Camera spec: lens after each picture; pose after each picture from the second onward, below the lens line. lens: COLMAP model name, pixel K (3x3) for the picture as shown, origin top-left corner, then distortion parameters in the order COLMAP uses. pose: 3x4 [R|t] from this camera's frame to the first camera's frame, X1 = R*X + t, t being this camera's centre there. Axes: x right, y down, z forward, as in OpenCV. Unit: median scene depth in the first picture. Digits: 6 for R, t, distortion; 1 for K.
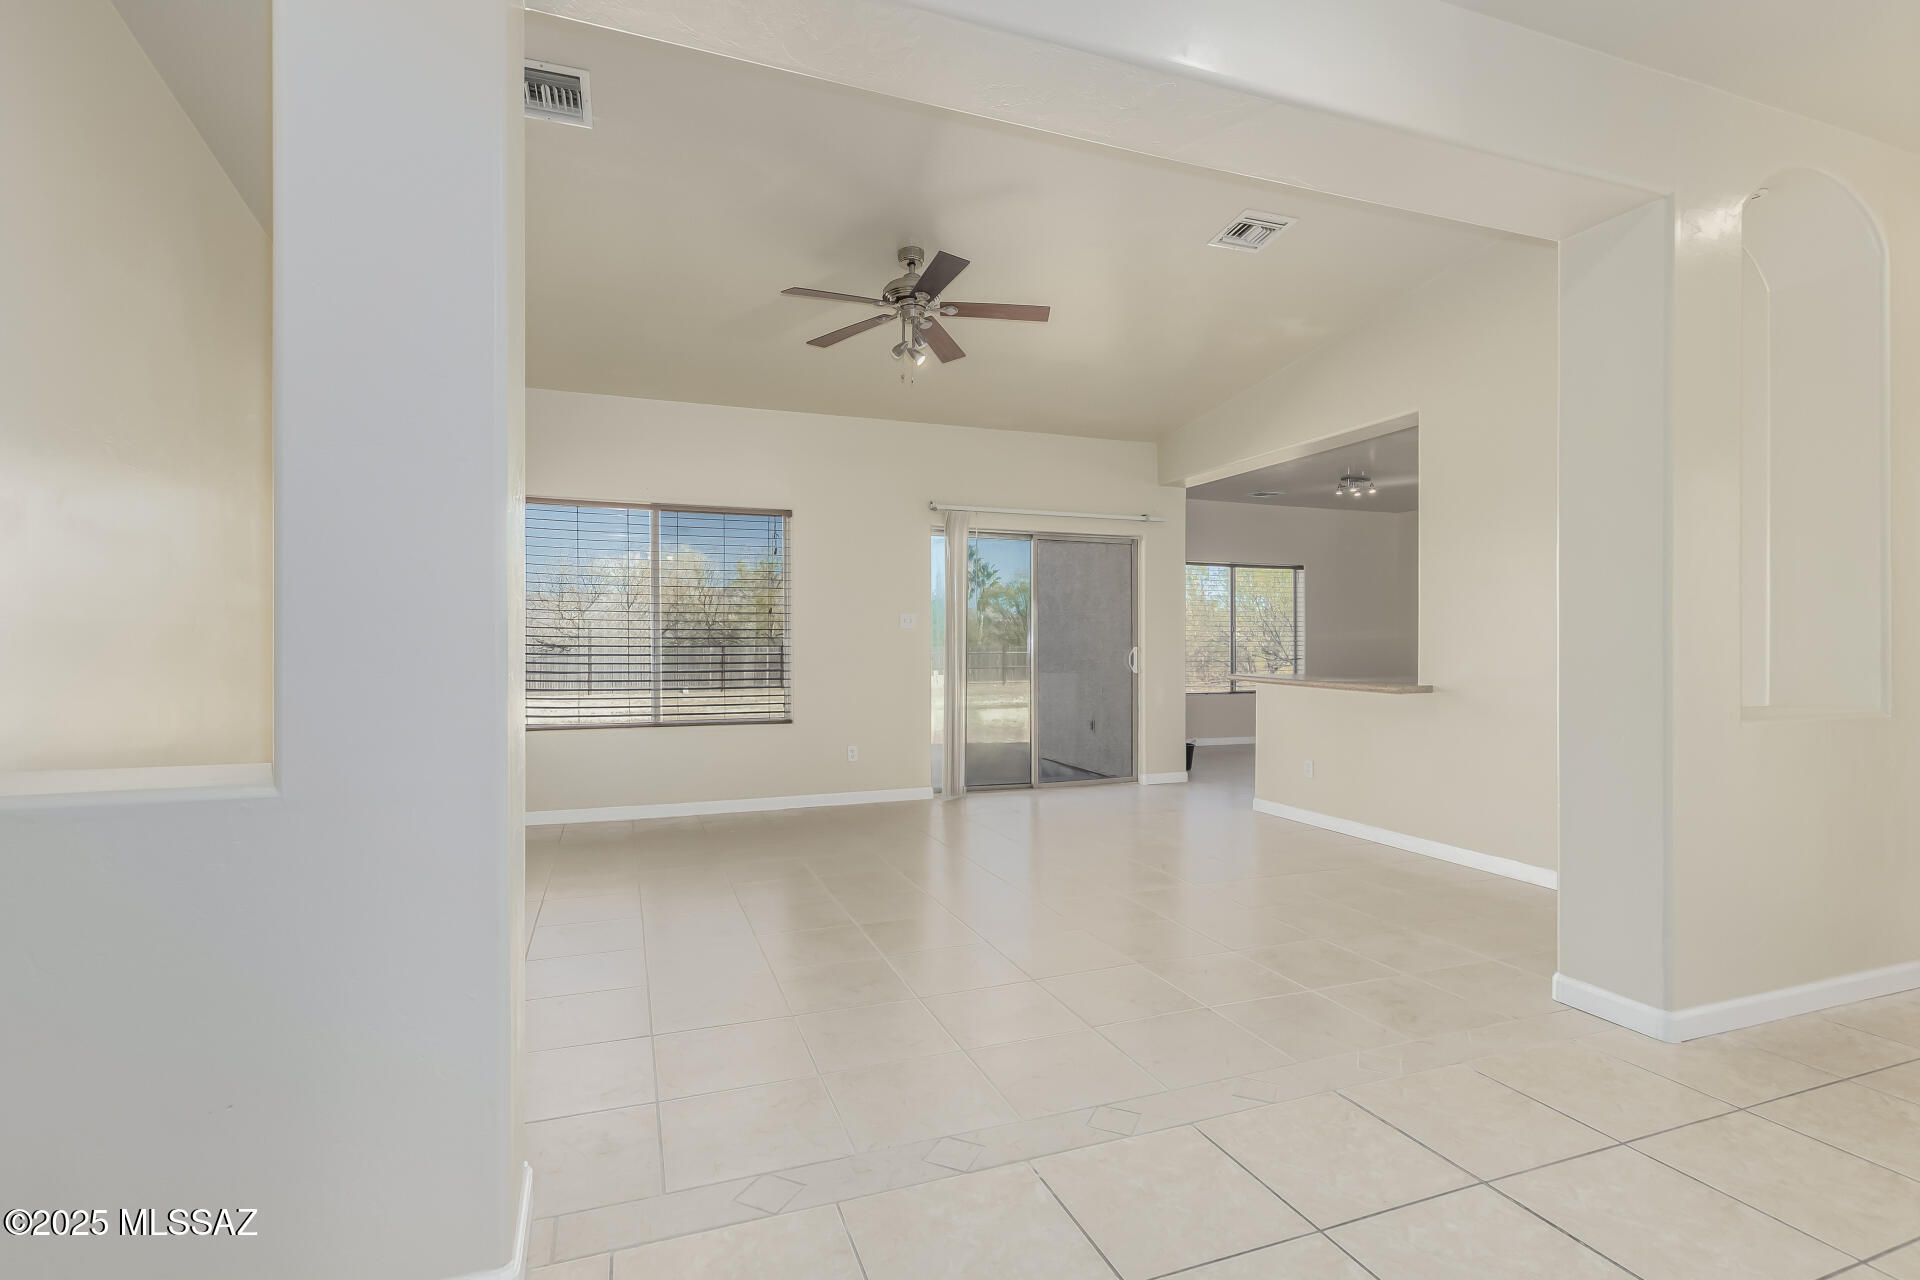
lens RADIAL K [[872.8, 0, 974.0], [0, 872.8, 643.3], [0, 0, 1]] dist [0.000779, -0.000935]
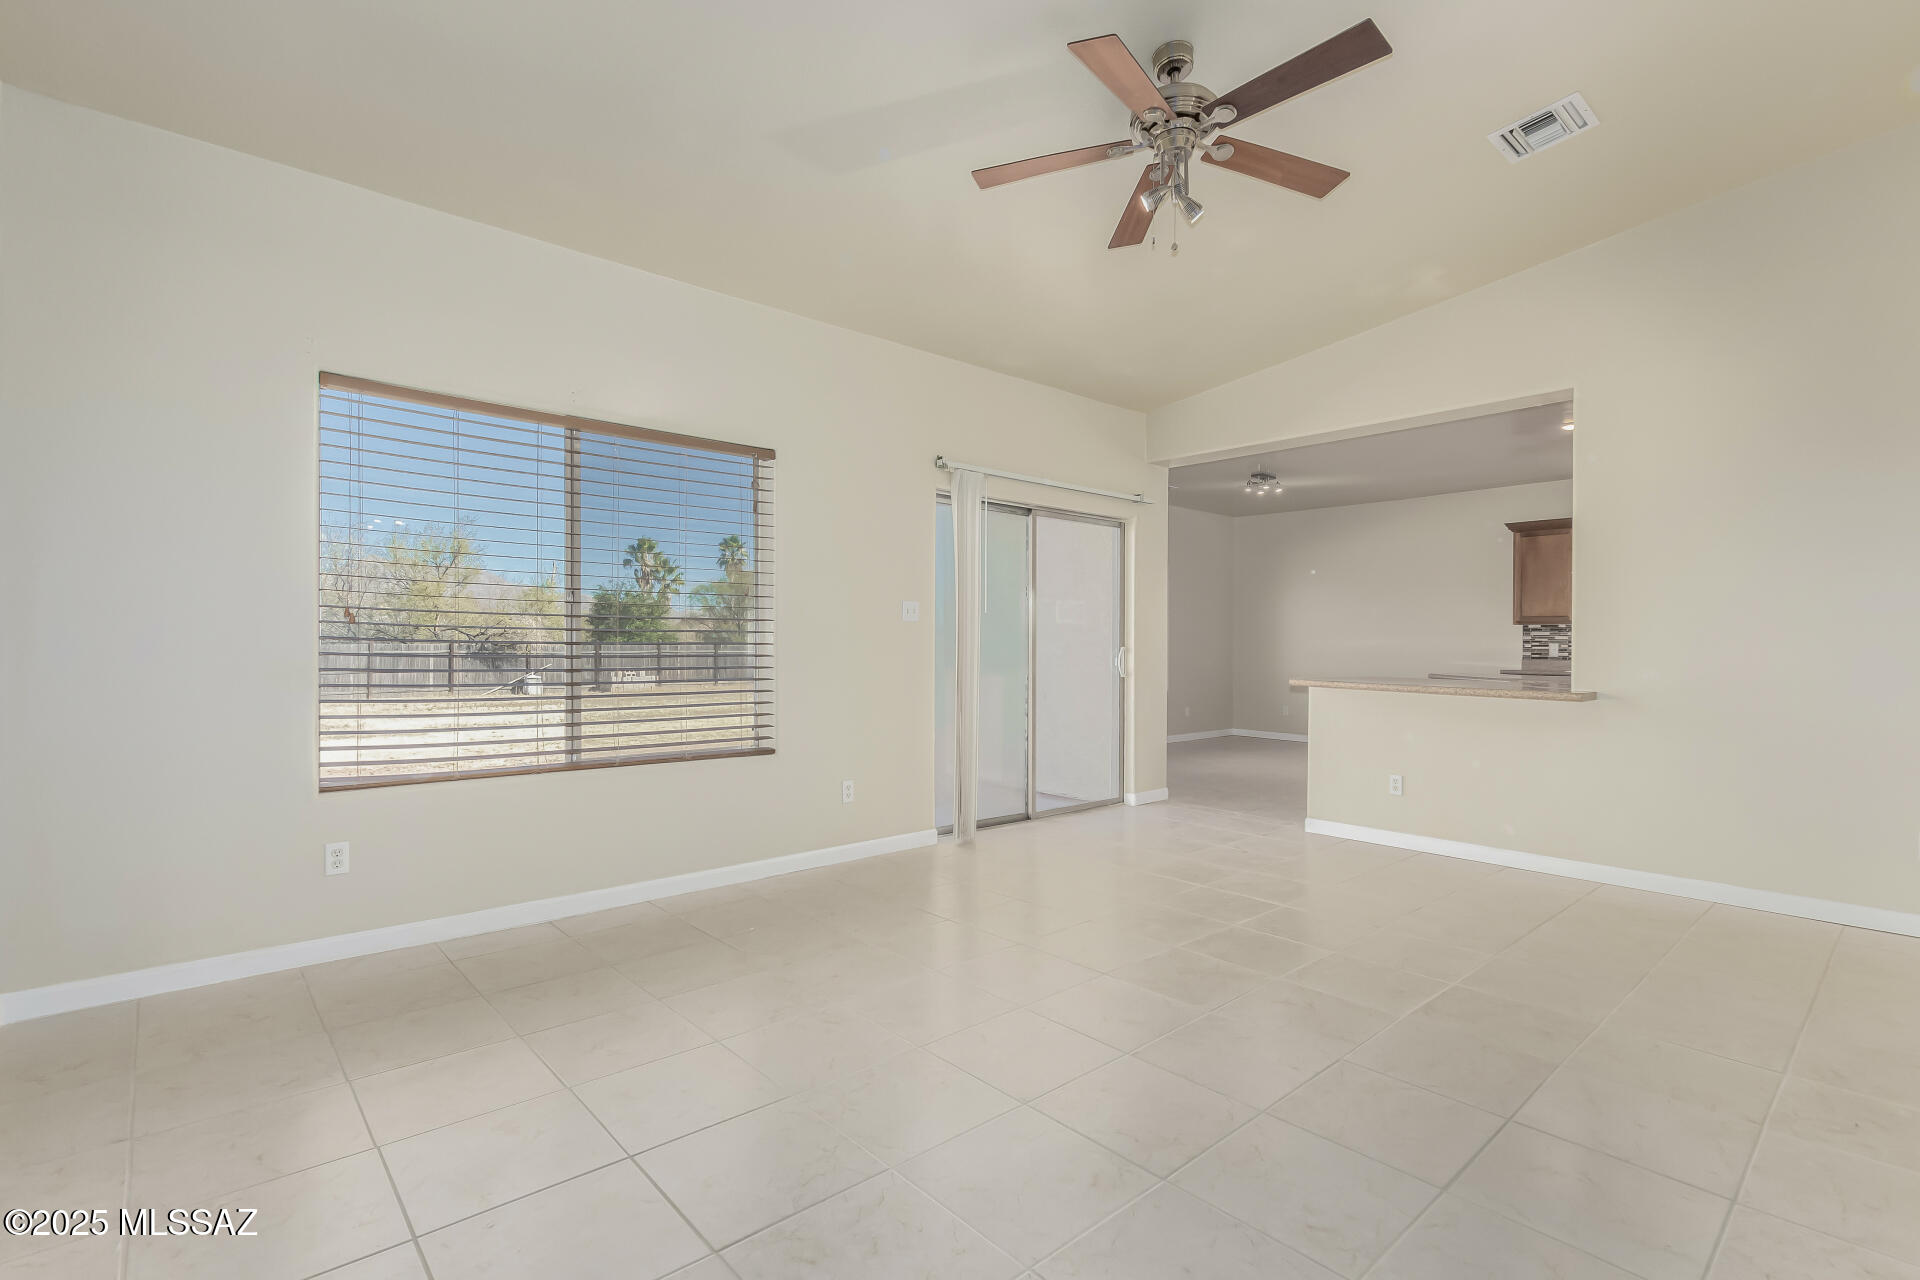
lens RADIAL K [[872.8, 0, 981.0], [0, 872.8, 653.4], [0, 0, 1]] dist [0.000779, -0.000935]
pose [[0.934664, 0.001885, 0.355527, -0.283518], [-0.005790, 0.999934, 0.009921, 0.002597], [-0.355485, -0.011332, 0.934613, 0.269323]]
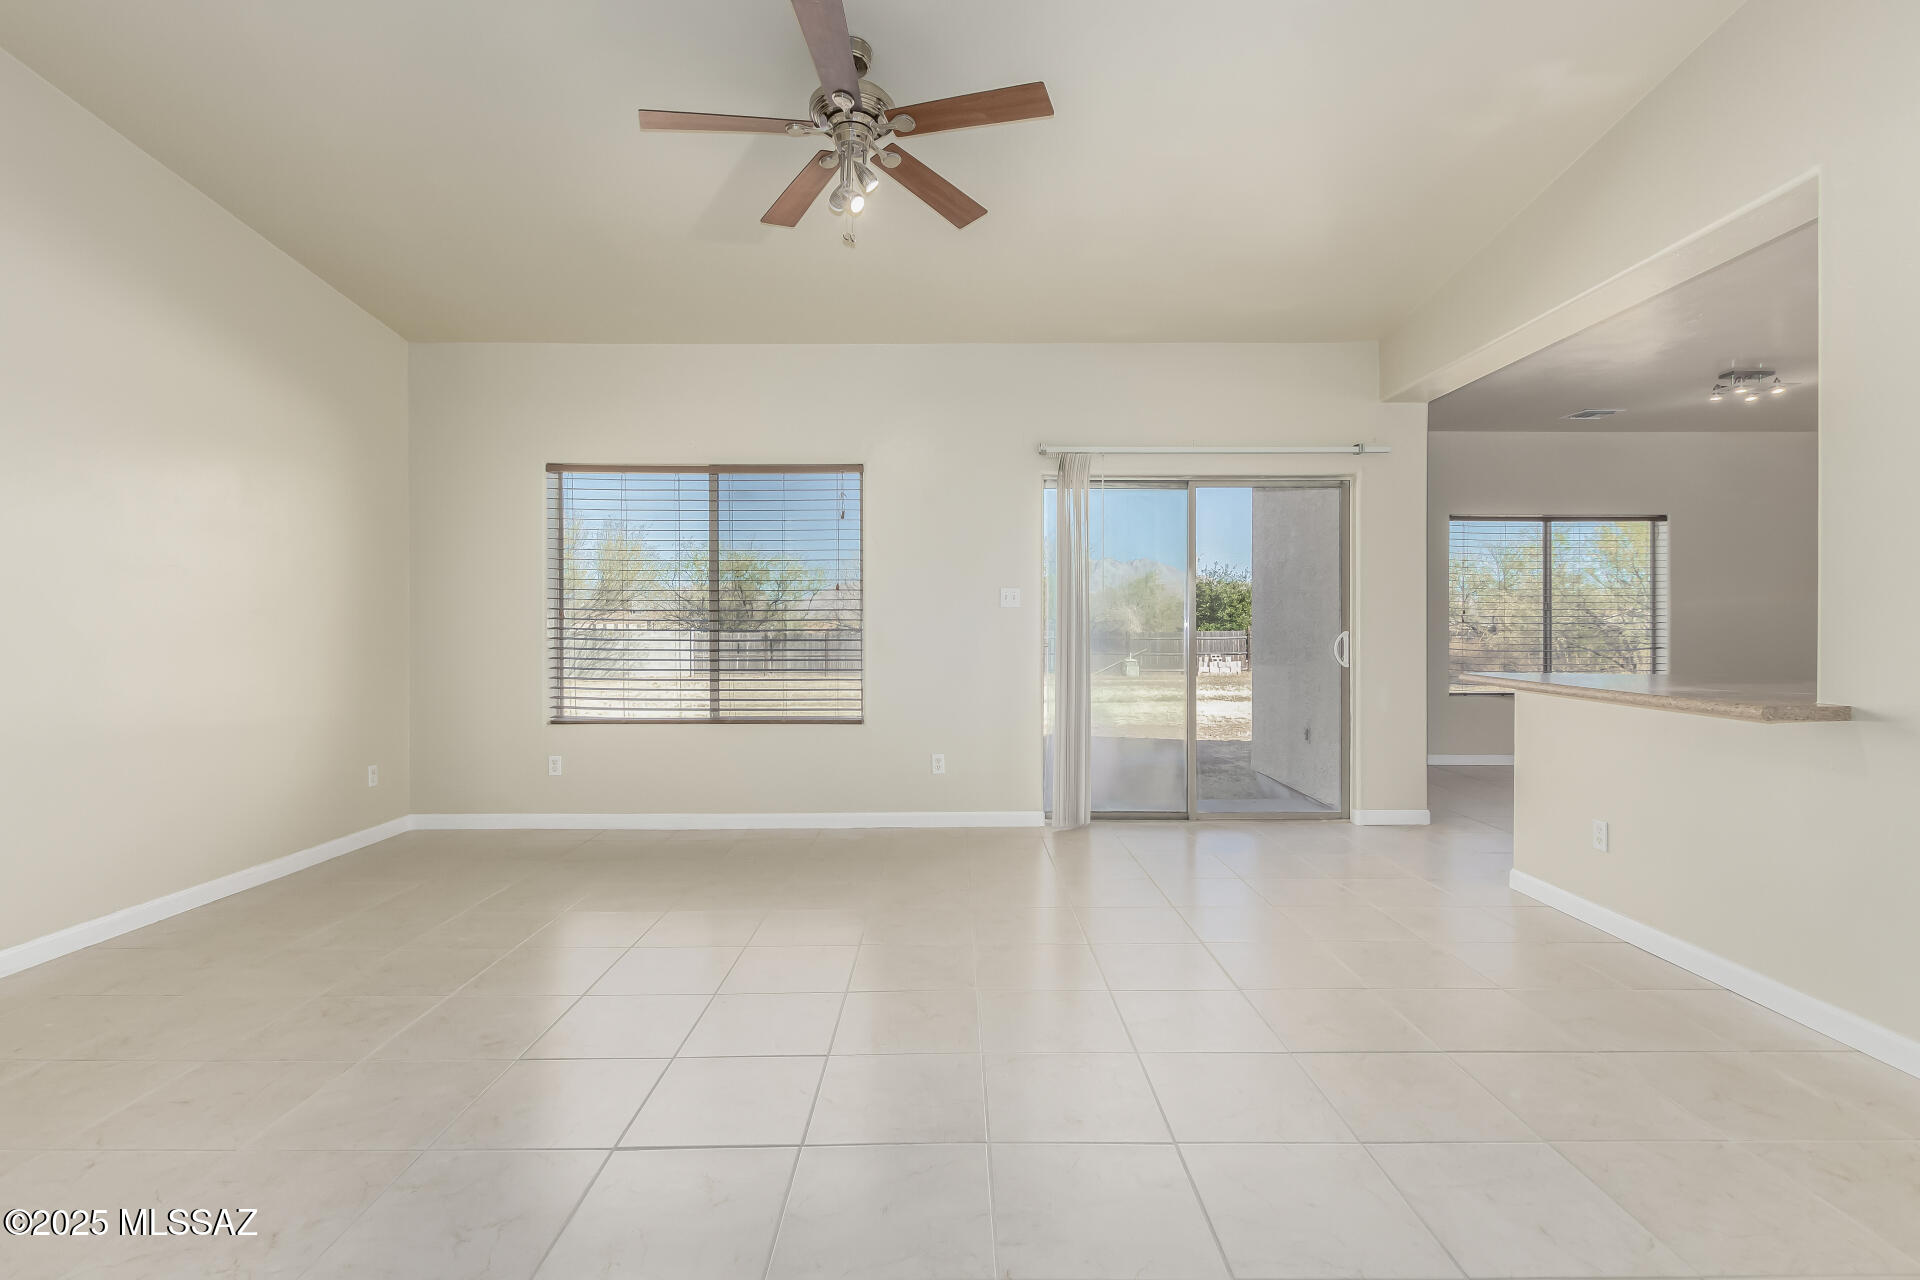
lens RADIAL K [[872.8, 0, 967.6], [0, 872.8, 632.3], [0, 0, 1]] dist [0.000779, -0.000935]
pose [[0.937908, -0.000087, -0.346885, 0.158242], [0.001638, 0.999990, 0.004178, 0.001975], [0.346881, -0.004487, 0.937898, 0.247743]]
